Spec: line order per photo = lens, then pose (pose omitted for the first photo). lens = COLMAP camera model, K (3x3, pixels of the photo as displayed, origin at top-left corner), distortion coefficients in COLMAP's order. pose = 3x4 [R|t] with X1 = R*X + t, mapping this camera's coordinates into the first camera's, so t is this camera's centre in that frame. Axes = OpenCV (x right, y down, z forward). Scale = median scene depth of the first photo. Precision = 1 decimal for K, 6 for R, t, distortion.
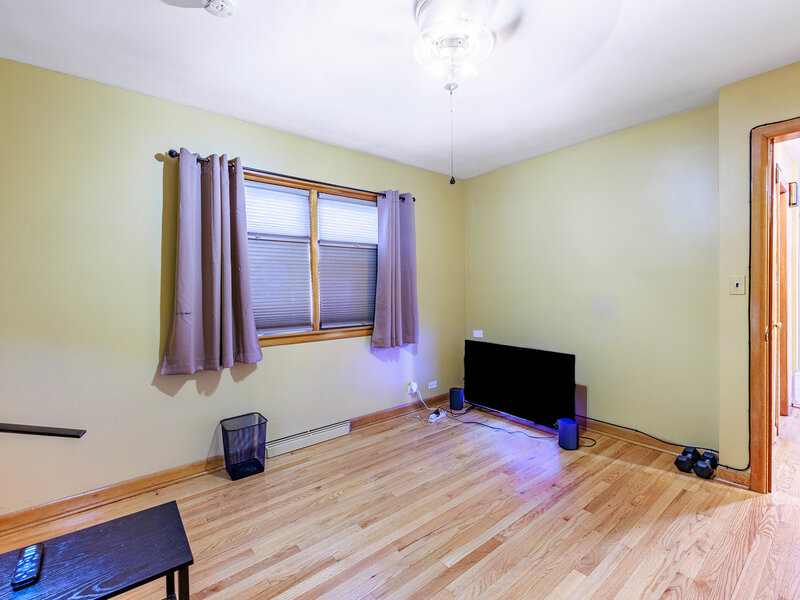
lens RADIAL K [[369.5, 0, 409.0], [0, 369.5, 289.9], [0, 0, 1]] dist [0.013092, -0.000535]
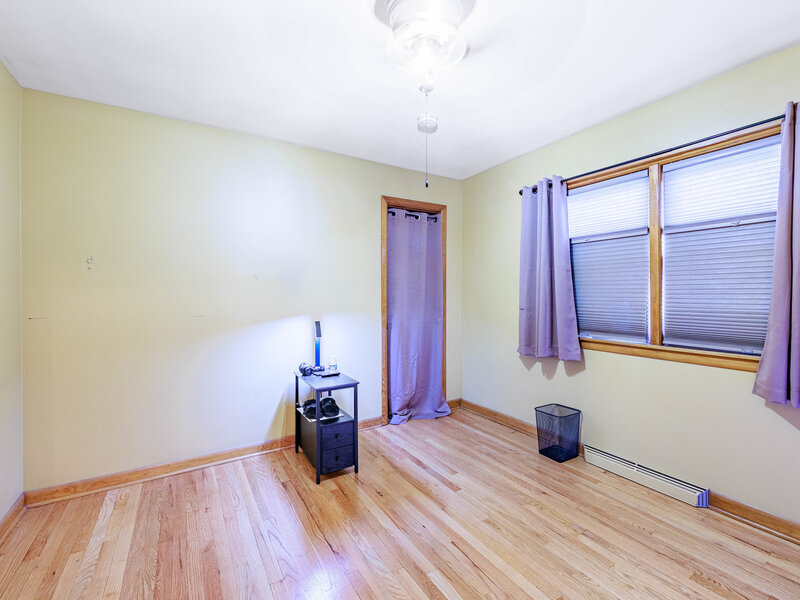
lens RADIAL K [[369.5, 0, 410.8], [0, 369.5, 289.5], [0, 0, 1]] dist [0.013092, -0.000535]
pose [[-0.125900, 0.003413, -0.992037, 0.645896], [-0.002289, 0.999990, 0.003731, -0.009806], [0.992040, 0.002740, -0.125891, 0.638558]]
